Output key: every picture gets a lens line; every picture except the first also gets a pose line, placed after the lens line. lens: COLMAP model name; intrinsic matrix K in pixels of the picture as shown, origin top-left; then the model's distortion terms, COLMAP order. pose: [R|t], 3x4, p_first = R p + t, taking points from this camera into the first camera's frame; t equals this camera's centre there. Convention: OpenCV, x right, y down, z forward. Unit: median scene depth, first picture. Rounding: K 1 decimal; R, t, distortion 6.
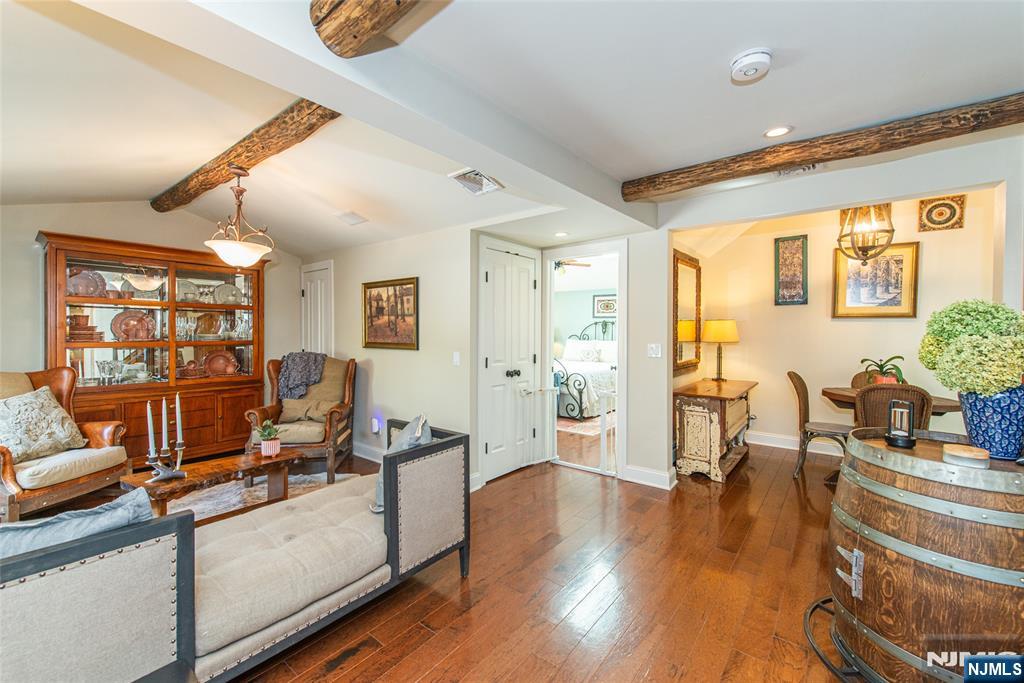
lens RADIAL K [[403.5, 0, 512.8], [0, 403.5, 334.5], [0, 0, 1]] dist [0.006944, -0.002818]
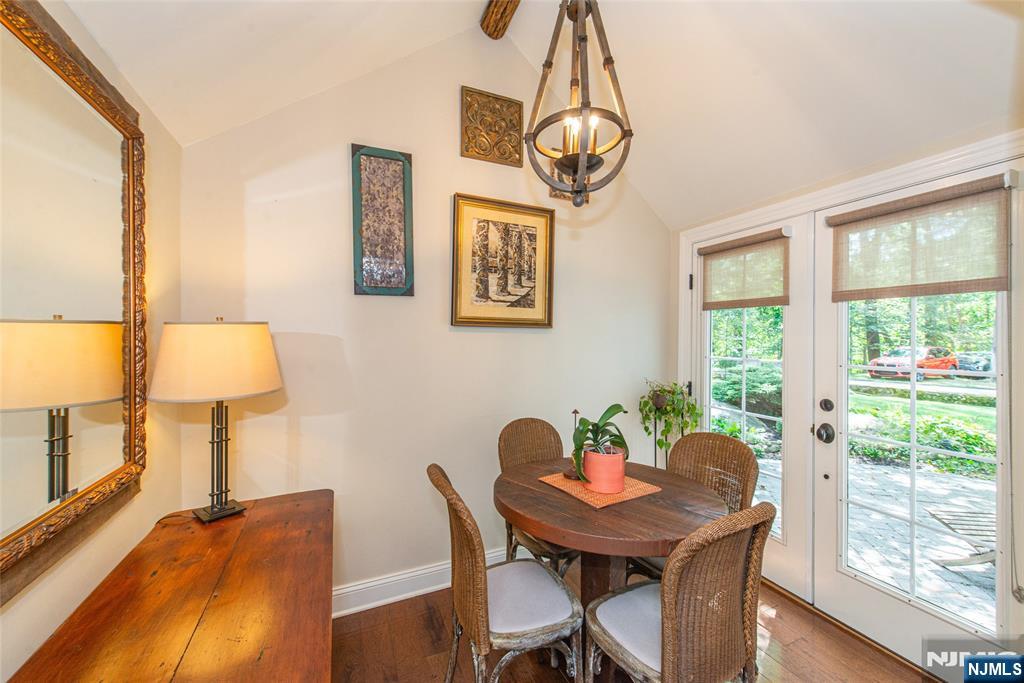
lens RADIAL K [[403.5, 0, 512.2], [0, 403.5, 334.9], [0, 0, 1]] dist [0.006944, -0.002818]
pose [[0.434064, -0.004420, 0.900871, 0.335921], [0.010662, 0.999943, -0.000231, -0.025880], [-0.900819, 0.009705, 0.434087, 0.677275]]
